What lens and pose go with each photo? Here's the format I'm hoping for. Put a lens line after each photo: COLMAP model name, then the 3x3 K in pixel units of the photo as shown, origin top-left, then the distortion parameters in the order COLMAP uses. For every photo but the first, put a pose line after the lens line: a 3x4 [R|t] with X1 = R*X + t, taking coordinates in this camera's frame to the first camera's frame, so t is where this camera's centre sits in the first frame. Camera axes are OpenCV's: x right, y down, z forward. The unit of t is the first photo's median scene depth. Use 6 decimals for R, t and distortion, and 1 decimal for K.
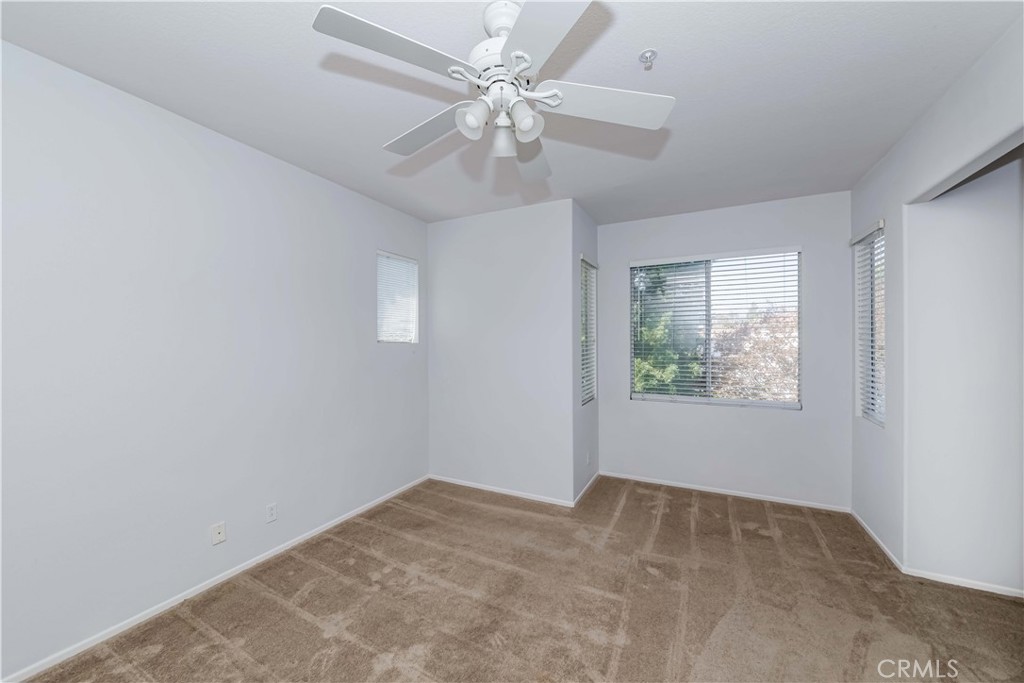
lens RADIAL K [[370.9, 0, 512.0], [0, 370.9, 341.5], [0, 0, 1]] dist [-0.005334, -0.000153]
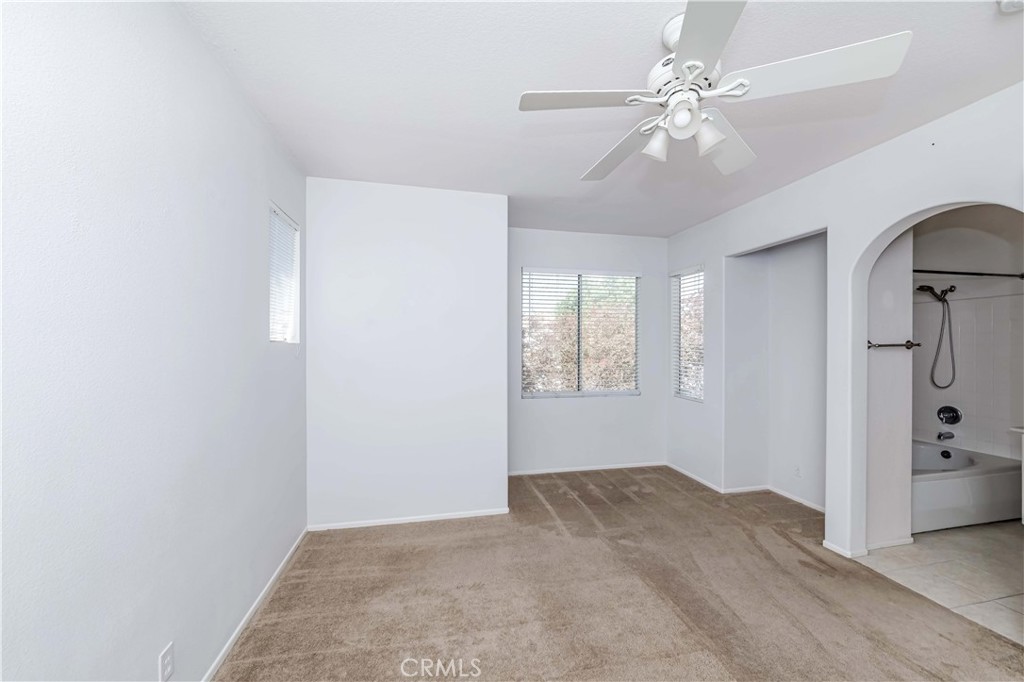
lens RADIAL K [[387.9, 0, 512.0], [0, 387.9, 341.0], [0, 0, 1]] dist [-0.000971, -0.000167]
pose [[0.780536, 0.010201, 0.625027, -0.506184], [-0.006955, 0.999947, -0.007636, 0.003733], [-0.625072, 0.001613, 0.780566, 0.212382]]
